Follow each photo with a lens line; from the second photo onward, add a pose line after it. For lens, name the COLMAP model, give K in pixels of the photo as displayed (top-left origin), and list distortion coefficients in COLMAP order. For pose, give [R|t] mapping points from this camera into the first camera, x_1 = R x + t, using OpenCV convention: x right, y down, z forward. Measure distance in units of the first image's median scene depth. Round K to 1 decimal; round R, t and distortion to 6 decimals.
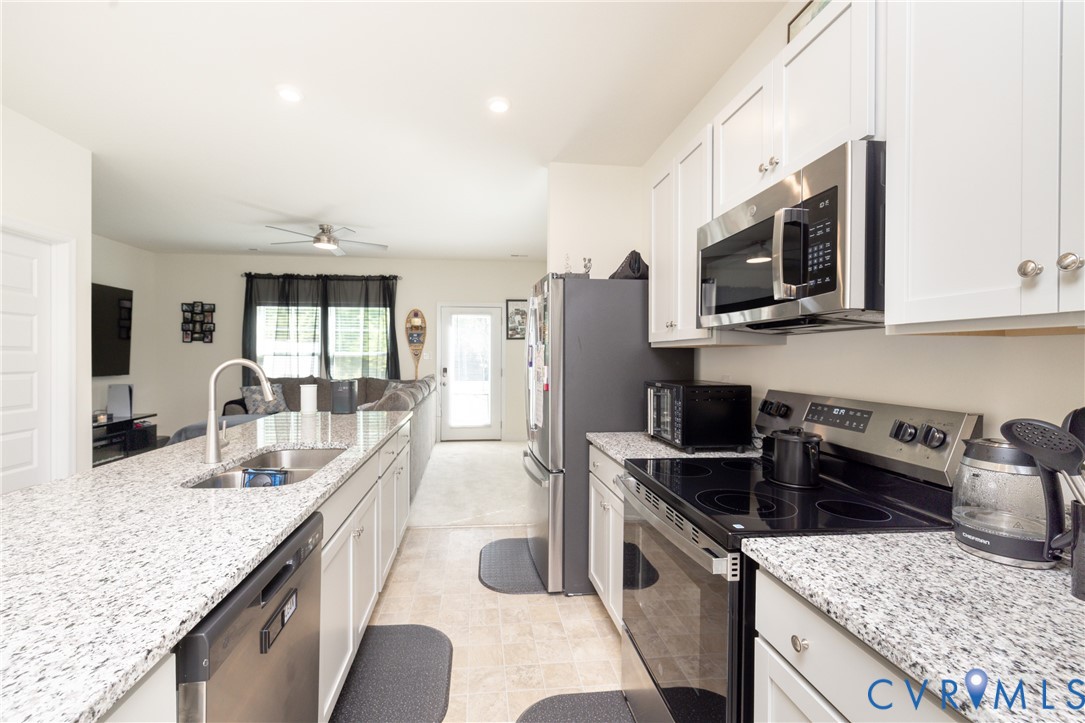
lens RADIAL K [[456.7, 0, 537.7], [0, 456.7, 356.5], [0, 0, 1]] dist [0.003705, 0.000245]
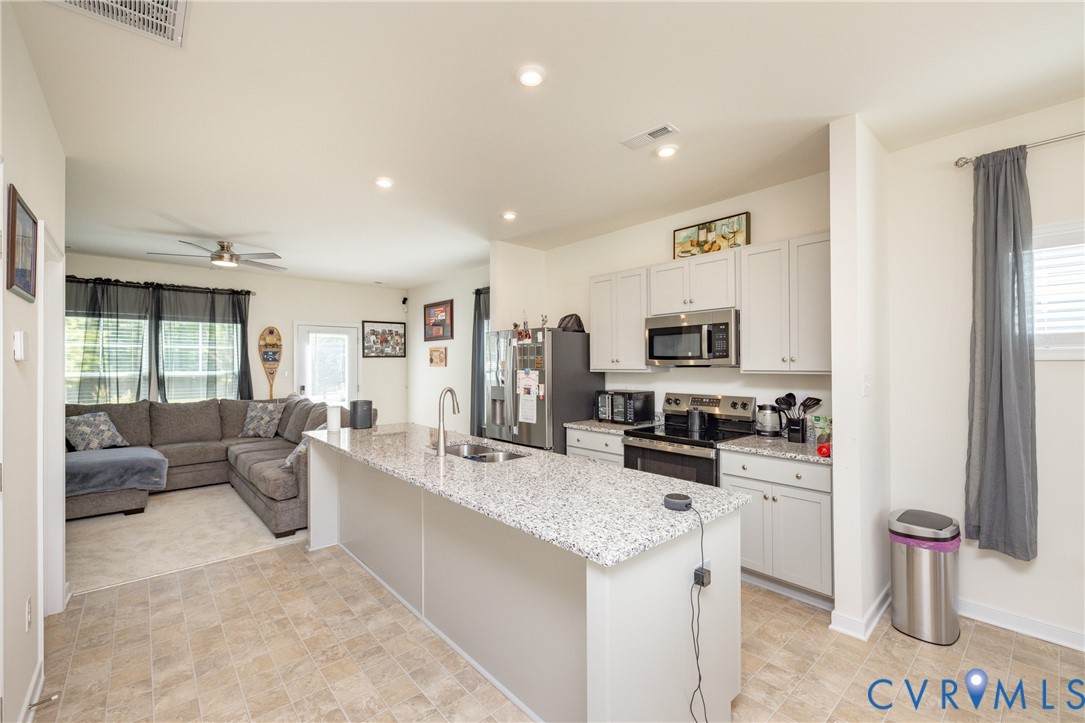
lens RADIAL K [[456.7, 0, 536.7], [0, 456.7, 361.7], [0, 0, 1]] dist [0.003705, 0.000245]
pose [[0.817350, -0.001756, 0.576139, -0.376224], [0.006122, 0.999965, -0.005638, -0.020185], [-0.576109, 0.008135, 0.817332, -0.127477]]
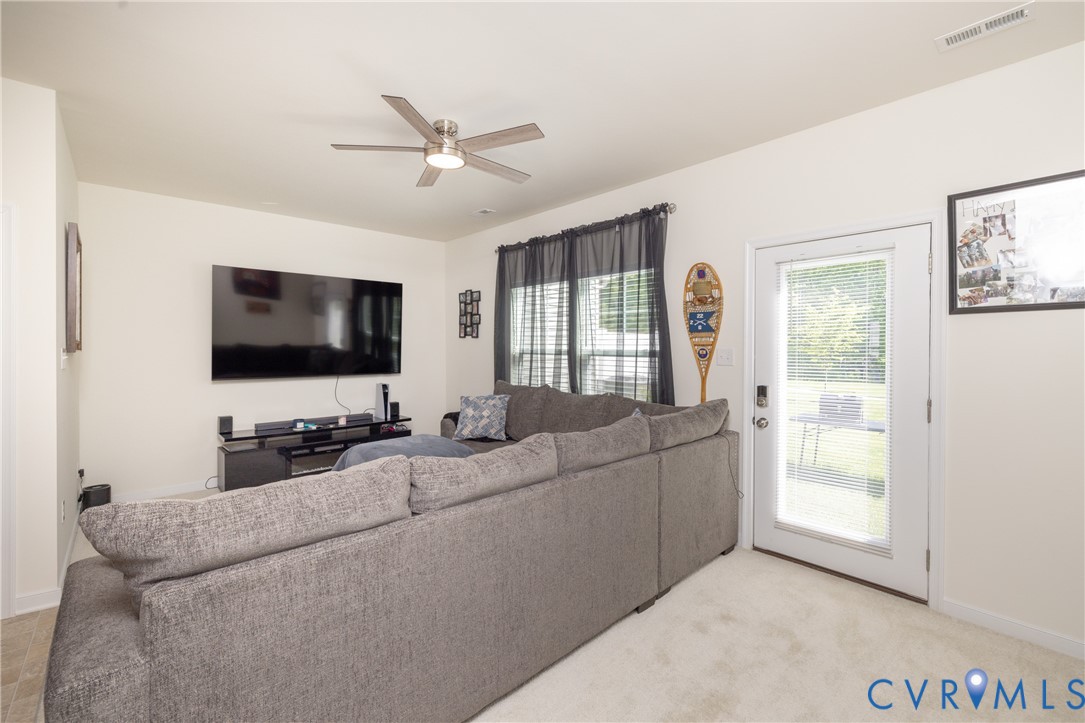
lens RADIAL K [[456.7, 0, 539.5], [0, 456.7, 346.2], [0, 0, 1]] dist [0.003705, 0.000245]
pose [[0.578929, 0.000020, -0.815378, 0.034461], [-0.003984, 0.999988, -0.002804, -0.012229], [0.815368, 0.004872, 0.578922, 0.590707]]
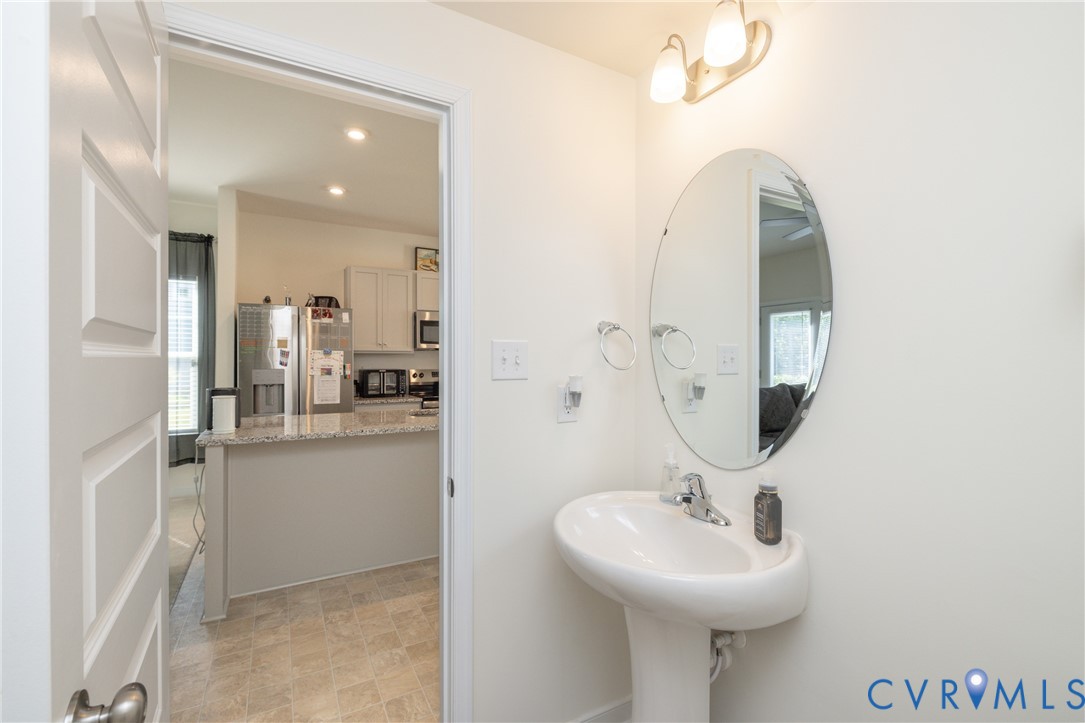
lens RADIAL K [[456.7, 0, 516.8], [0, 456.7, 358.1], [0, 0, 1]] dist [0.003705, 0.000245]
pose [[-0.359276, -0.003859, 0.933223, -0.689924], [-0.004427, 0.999987, 0.002430, -0.004028], [-0.933221, -0.003258, -0.359288, 0.378602]]
